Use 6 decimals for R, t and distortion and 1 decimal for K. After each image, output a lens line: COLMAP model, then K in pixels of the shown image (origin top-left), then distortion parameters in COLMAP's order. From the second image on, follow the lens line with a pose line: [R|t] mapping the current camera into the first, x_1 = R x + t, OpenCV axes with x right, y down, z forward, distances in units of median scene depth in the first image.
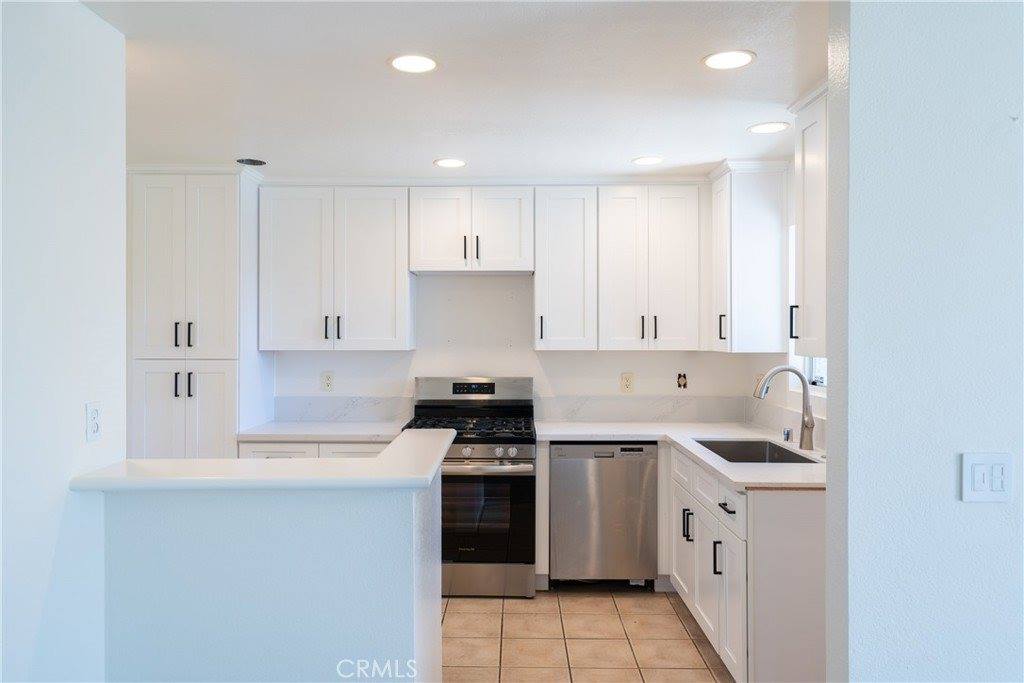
lens RADIAL K [[726.5, 0, 512.0], [0, 726.5, 341.5], [0, 0, 1]] dist [0.032851, -0.000121]
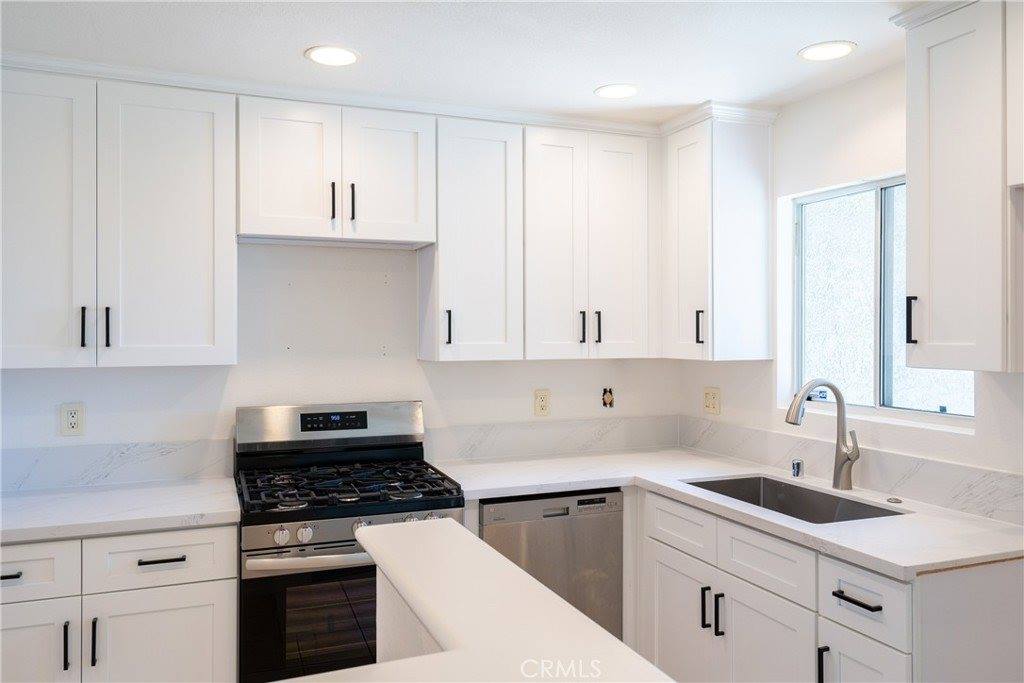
lens RADIAL K [[765.6, 0, 507.1], [0, 765.6, 337.6], [0, 0, 1]] dist [0.022777, -0.003829]
pose [[0.923435, -0.004555, 0.383729, -0.181227], [0.006763, 0.999967, -0.004406, -0.006107], [-0.383696, 0.006664, 0.923435, 0.325298]]
